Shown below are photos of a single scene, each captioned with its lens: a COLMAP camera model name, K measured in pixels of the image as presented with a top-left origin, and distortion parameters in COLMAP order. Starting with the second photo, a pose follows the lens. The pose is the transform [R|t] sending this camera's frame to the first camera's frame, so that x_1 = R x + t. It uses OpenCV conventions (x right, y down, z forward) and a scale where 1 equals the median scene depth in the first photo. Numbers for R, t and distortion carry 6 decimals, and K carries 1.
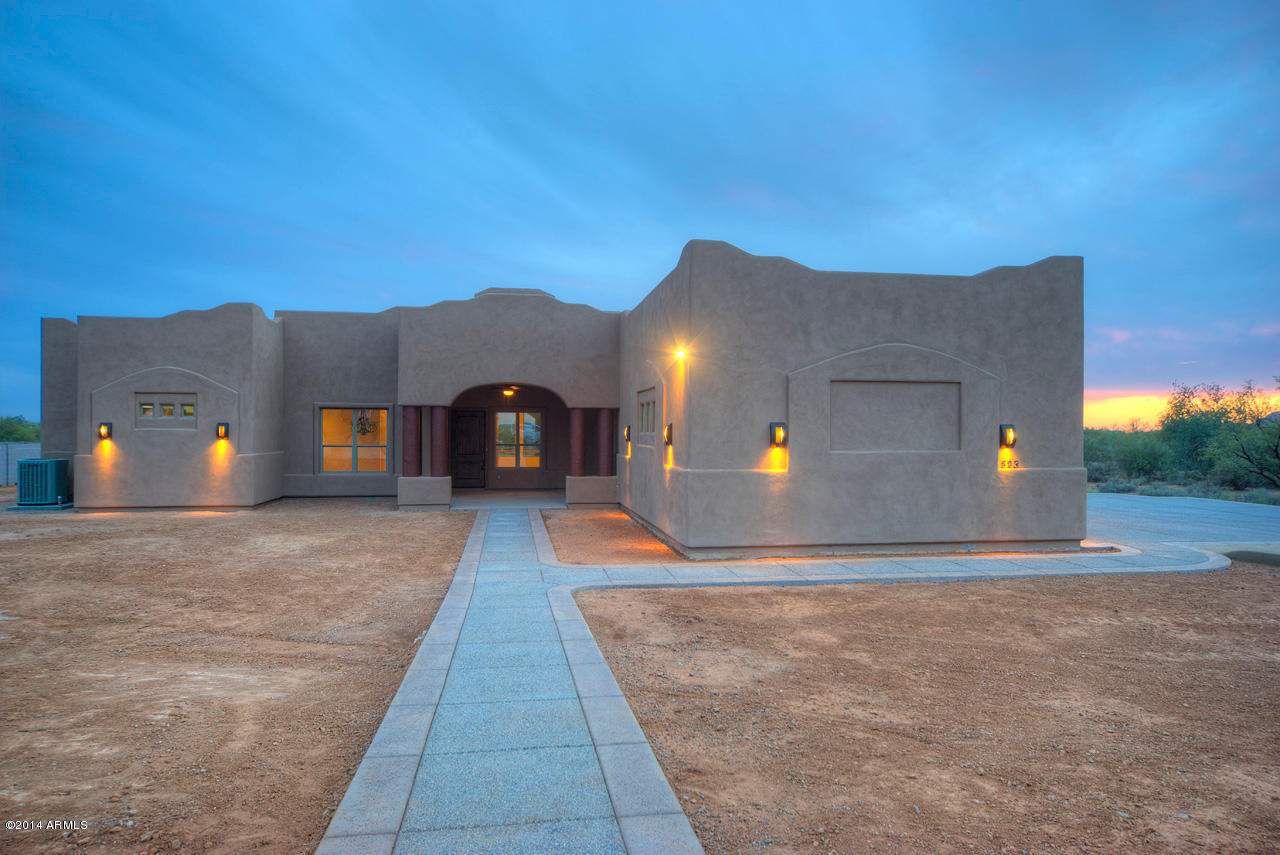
lens RADIAL K [[820.7, 0, 642.1], [0, 820.7, 434.3], [0, 0, 1]] dist [-0.015811, -0.002869]
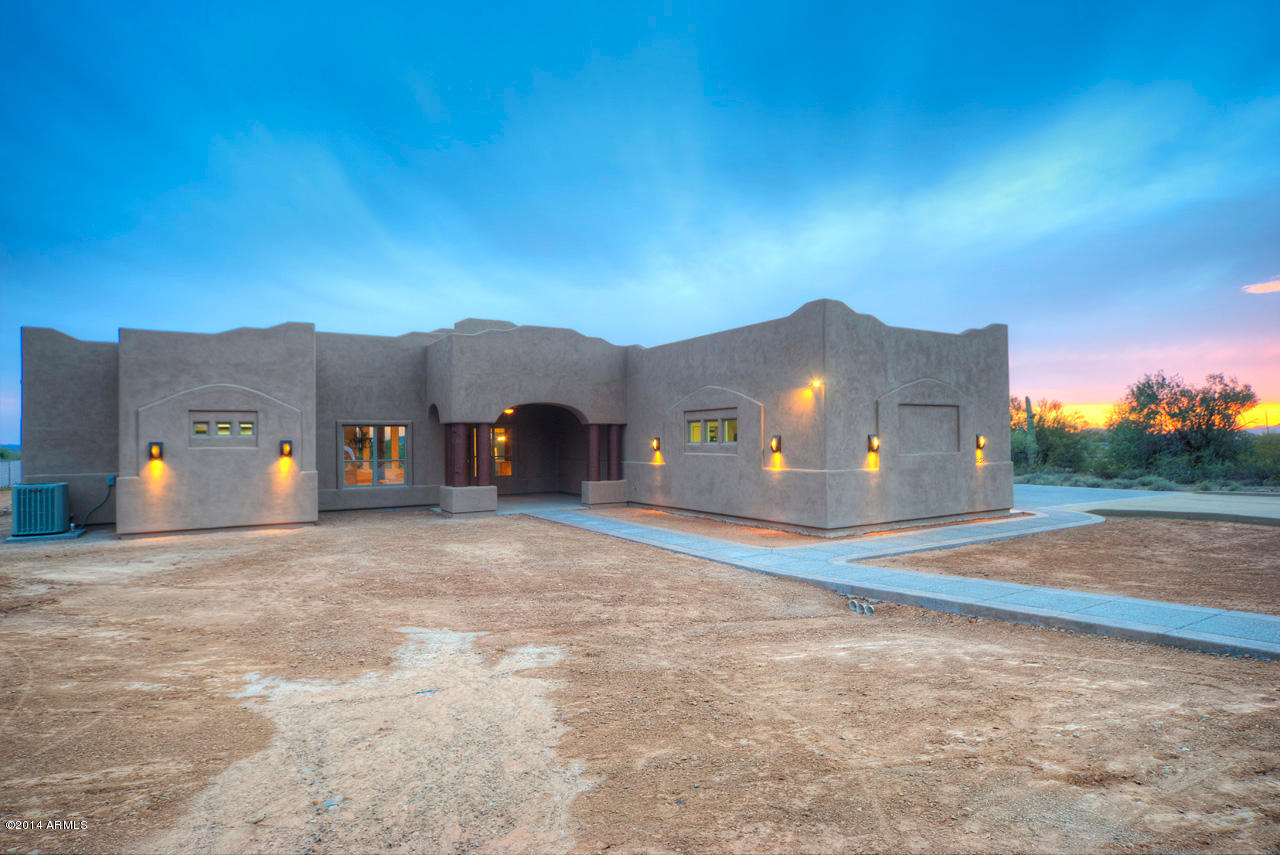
lens RADIAL K [[680.8, 0, 636.1], [0, 680.8, 431.7], [0, 0, 1]] dist [-0.017899, 0.001433]
pose [[0.925358, -0.009366, 0.378978, -0.439540], [0.016112, 0.999763, -0.014633, -0.005899], [-0.378751, 0.019647, 0.925290, 0.064170]]
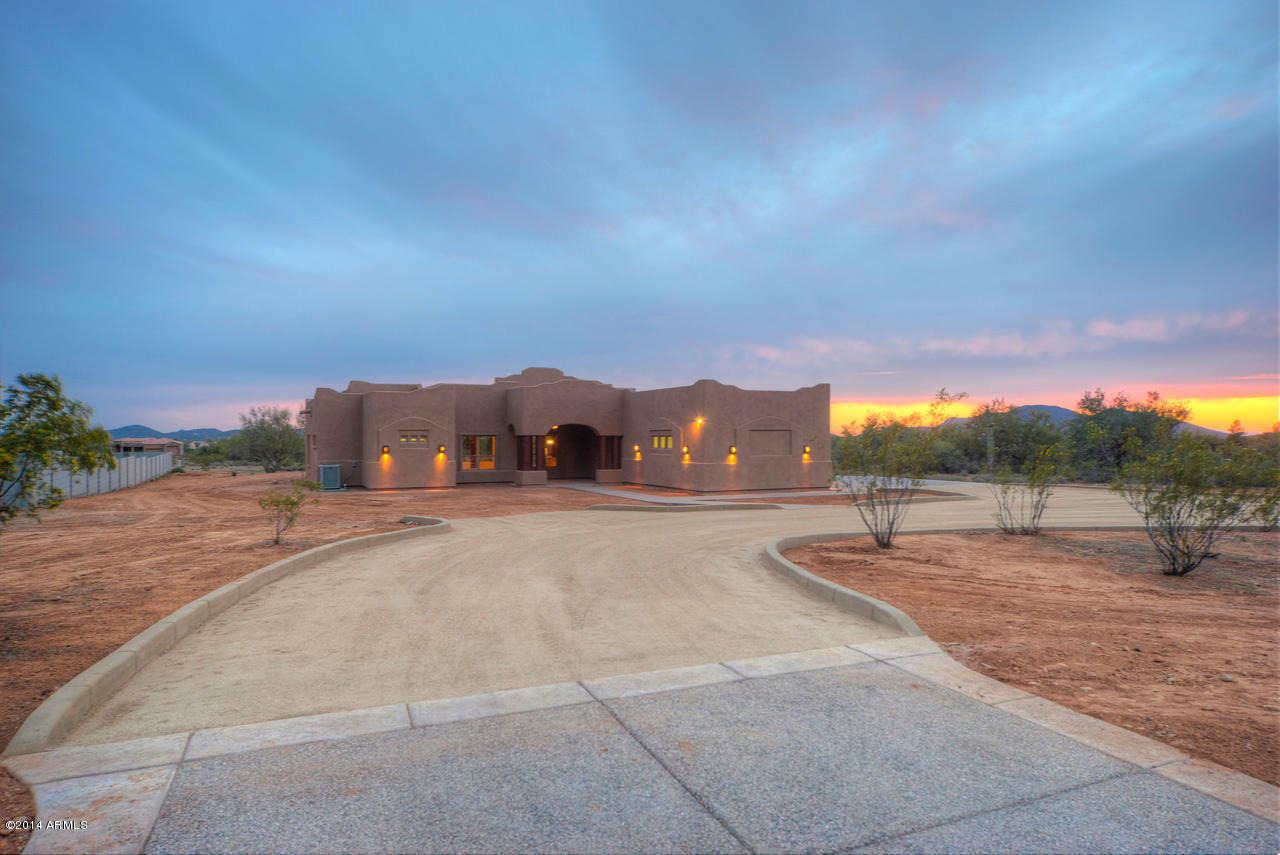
lens RADIAL K [[820.7, 0, 629.8], [0, 820.7, 428.1], [0, 0, 1]] dist [-0.015811, -0.002869]
pose [[0.959013, -0.002147, 0.283355, -0.653809], [0.006000, 0.999901, -0.012733, -0.027566], [-0.283299, 0.013912, 0.958931, -1.068631]]
